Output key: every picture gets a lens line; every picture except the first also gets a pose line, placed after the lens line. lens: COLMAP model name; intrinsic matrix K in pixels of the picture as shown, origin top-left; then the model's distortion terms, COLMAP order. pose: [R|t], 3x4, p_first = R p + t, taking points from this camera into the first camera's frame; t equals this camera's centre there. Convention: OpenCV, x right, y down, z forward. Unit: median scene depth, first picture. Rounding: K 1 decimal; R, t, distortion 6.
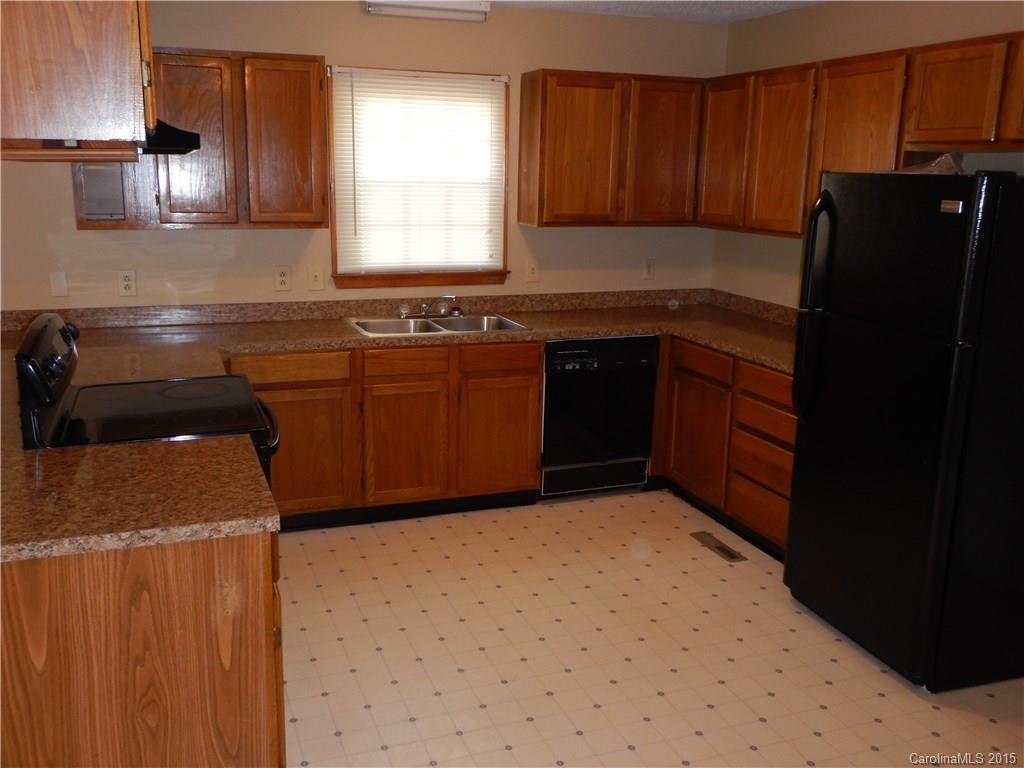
lens RADIAL K [[985.9, 0, 513.9], [0, 985.9, 378.1], [0, 0, 1]] dist [0.167719, 0.000000]
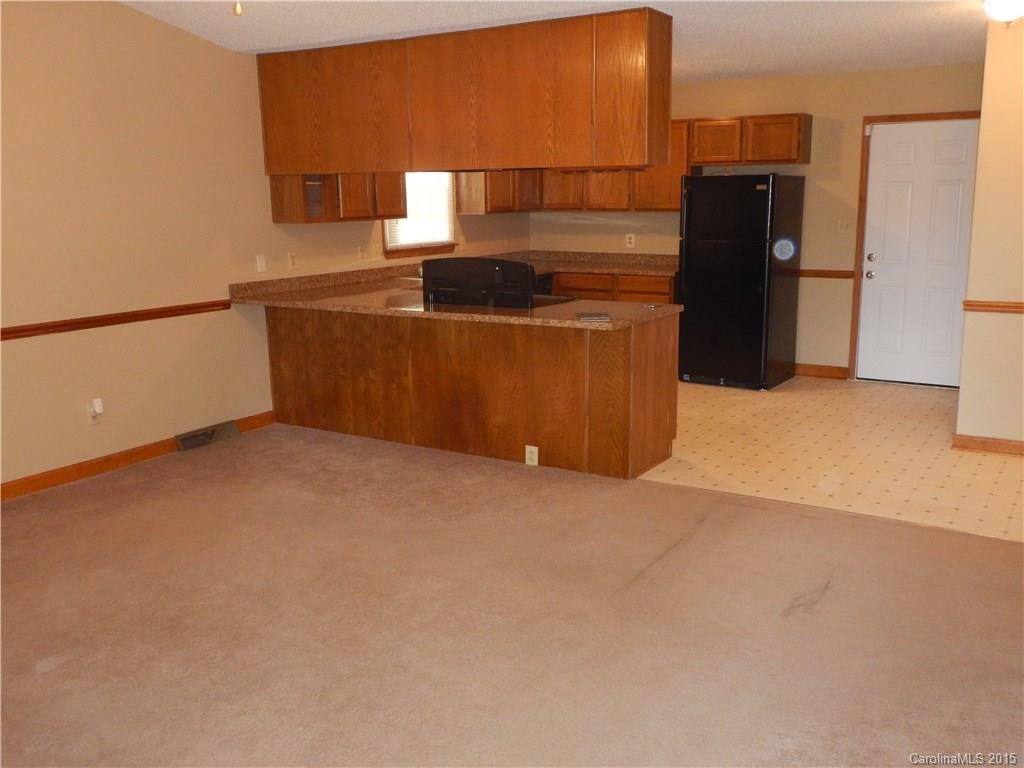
lens RADIAL K [[985.9, 0, 510.4], [0, 985.9, 391.0], [0, 0, 1]] dist [0.167719, 0.000000]
pose [[0.791304, -0.153196, 0.591920, -0.980424], [0.151461, 0.987042, 0.052980, 0.061658], [-0.592366, 0.047729, 0.804254, -0.360281]]
